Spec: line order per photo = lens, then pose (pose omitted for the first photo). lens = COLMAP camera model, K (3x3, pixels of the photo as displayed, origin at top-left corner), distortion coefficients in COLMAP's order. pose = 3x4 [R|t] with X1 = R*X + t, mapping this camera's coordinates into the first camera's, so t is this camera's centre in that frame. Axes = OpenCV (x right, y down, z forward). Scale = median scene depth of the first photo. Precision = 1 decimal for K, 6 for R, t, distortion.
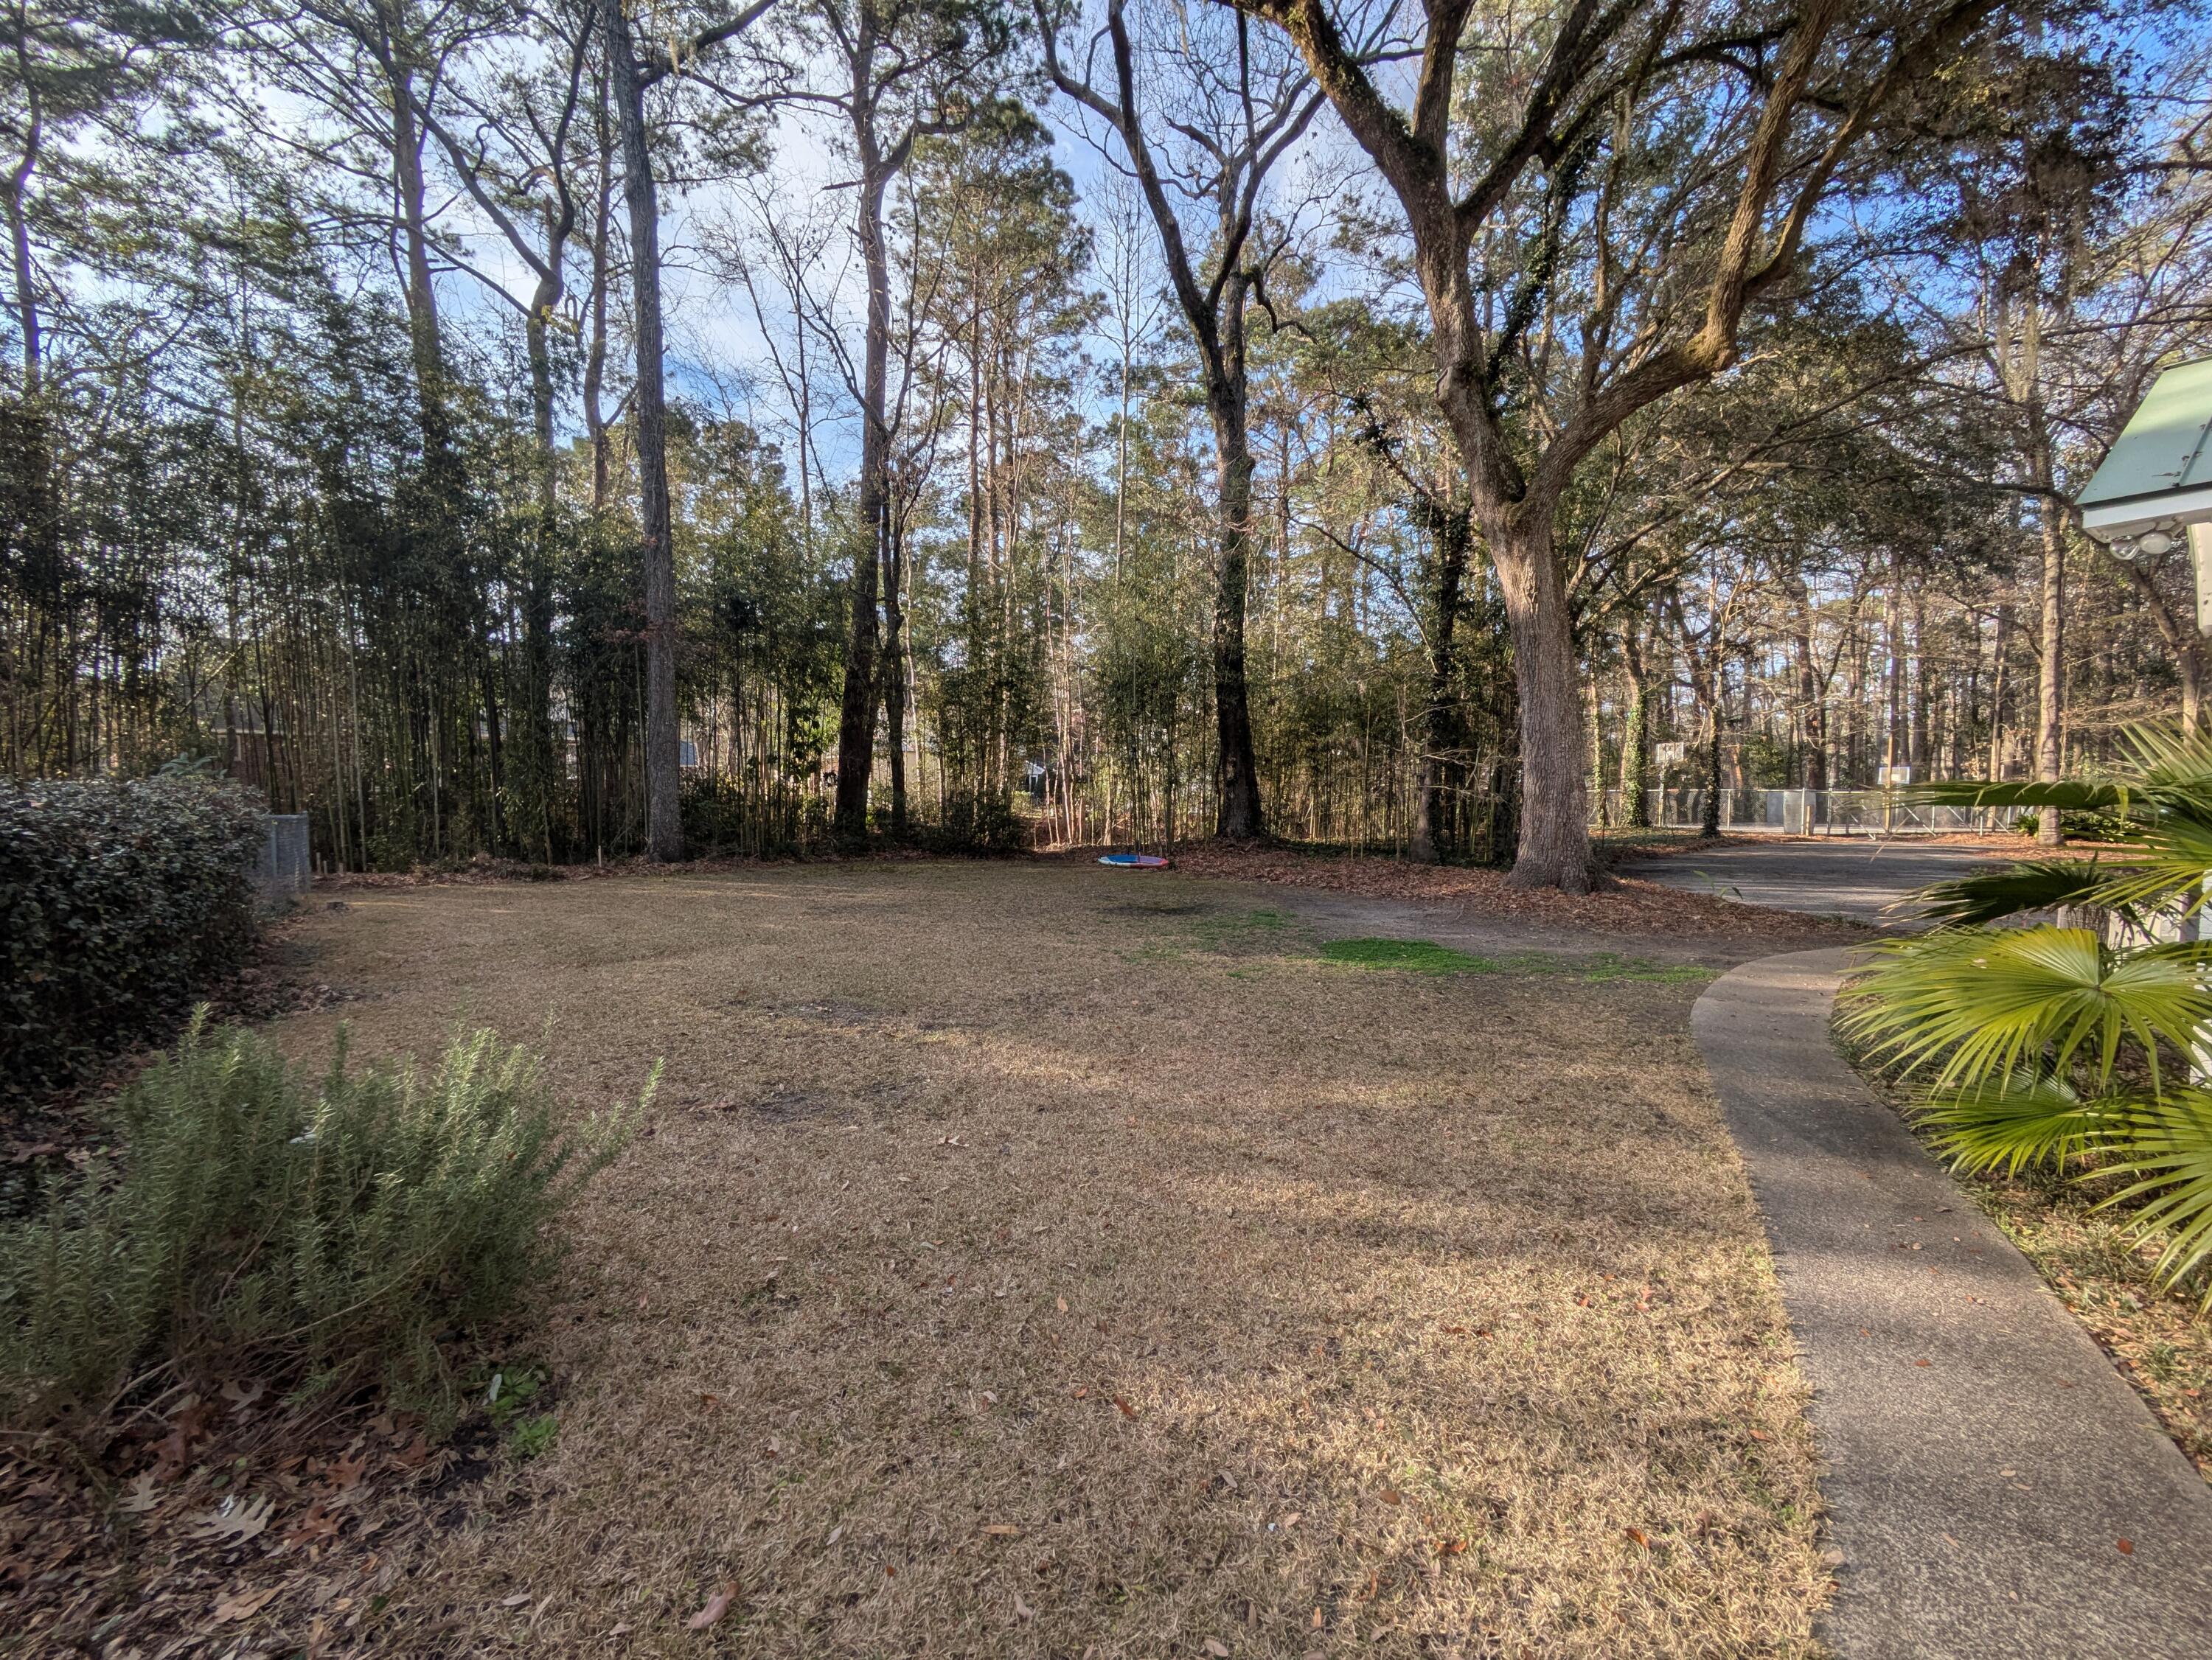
lens RADIAL K [[876.5, 0, 1103.5], [0, 876.5, 823.8], [0, 0, 1]] dist [-0.000179, -0.000045]
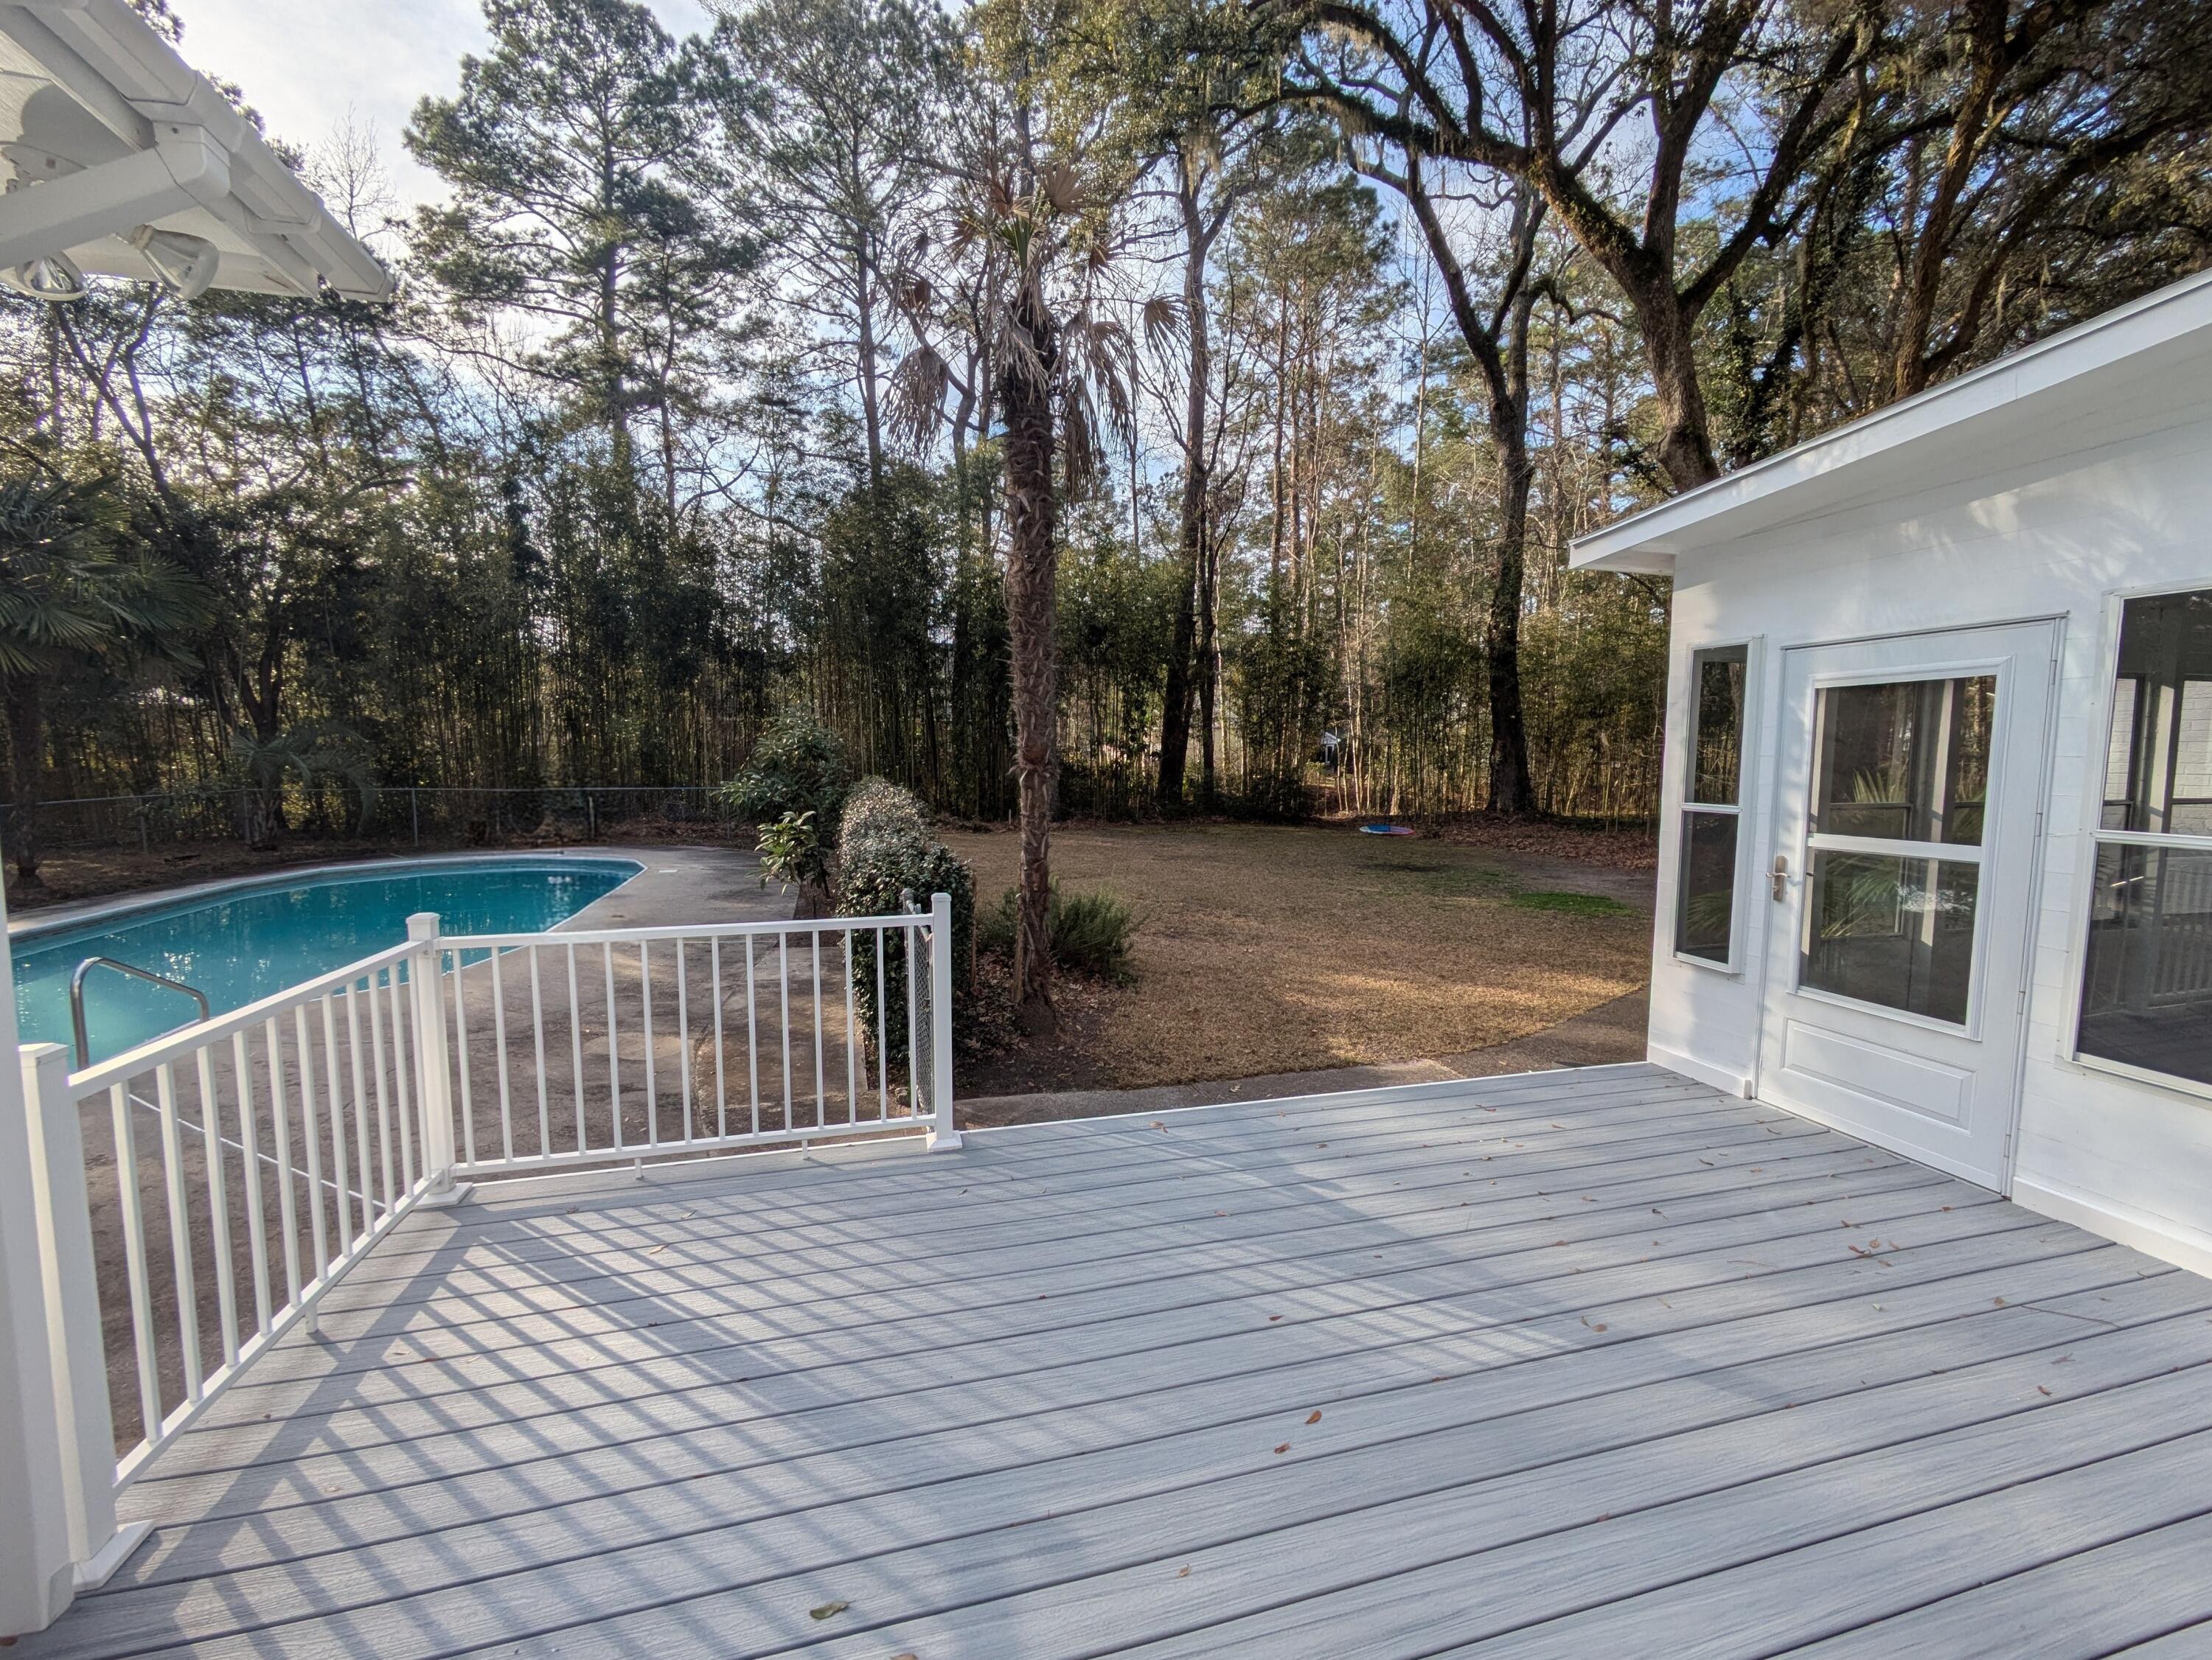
lens RADIAL K [[876.5, 0, 1102.3], [0, 876.5, 831.2], [0, 0, 1]] dist [-0.000179, -0.000045]
pose [[0.942715, 0.027899, -0.332430, 0.032951], [-0.010577, 0.998496, 0.053804, -0.011095], [0.333431, -0.047205, 0.941592, -0.192100]]
